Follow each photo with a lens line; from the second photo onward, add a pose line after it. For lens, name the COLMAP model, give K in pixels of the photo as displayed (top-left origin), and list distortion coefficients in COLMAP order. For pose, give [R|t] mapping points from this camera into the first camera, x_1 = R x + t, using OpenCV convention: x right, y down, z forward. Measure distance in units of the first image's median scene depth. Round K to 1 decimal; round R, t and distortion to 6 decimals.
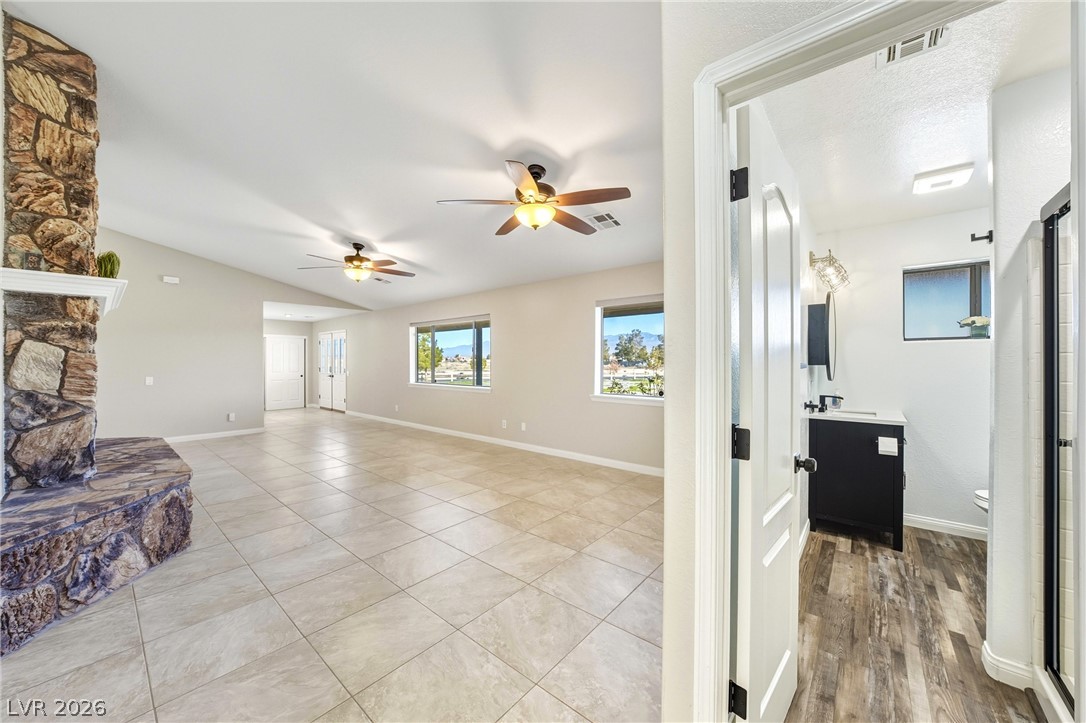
lens RADIAL K [[404.7, 0, 538.2], [0, 404.7, 361.8], [0, 0, 1]] dist [-0.025074, 0.005997]
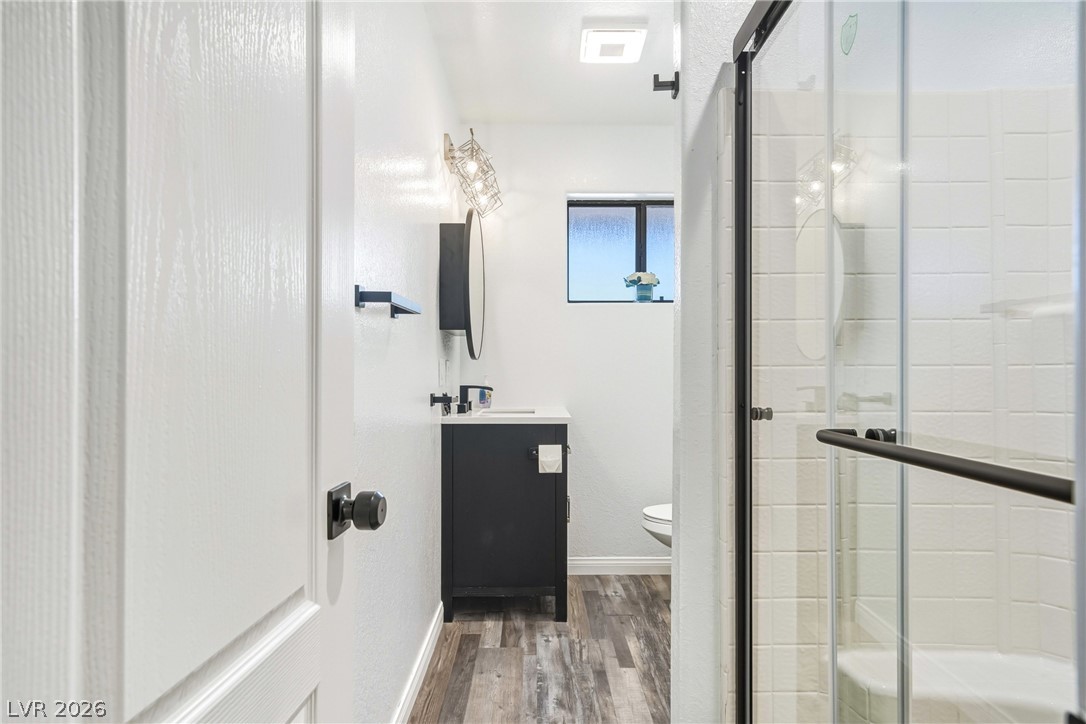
lens RADIAL K [[638.4, 0, 566.6], [0, 638.4, 368.0], [0, 0, 1]] dist [0.052081, 0.000443]
pose [[0.738128, -0.001338, 0.674659, 0.212208], [-0.000678, 0.999996, 0.002725, 0.065292], [-0.674660, -0.002469, 0.738124, 0.228218]]
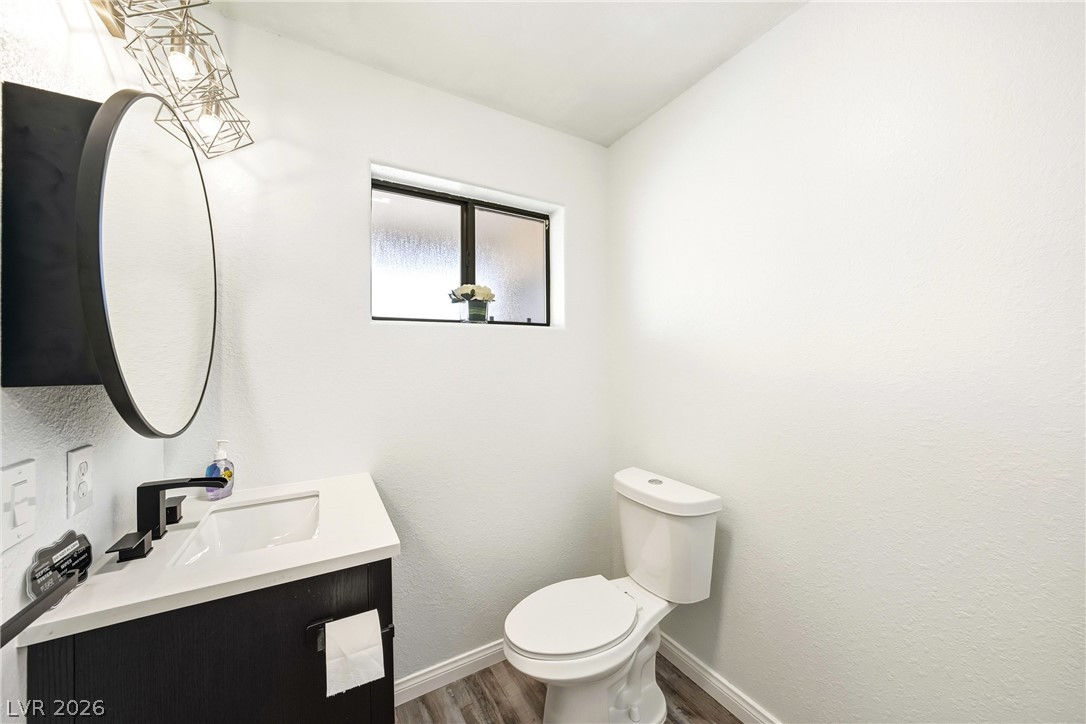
lens RADIAL K [[381.0, 0, 543.3], [0, 381.0, 359.4], [0, 0, 1]] dist [-0.011778, 0.001700]
pose [[0.344976, -0.006352, 0.938590, 0.653657], [0.004397, 0.999977, 0.005152, -0.006977], [-0.938601, 0.002350, 0.344996, 0.756726]]
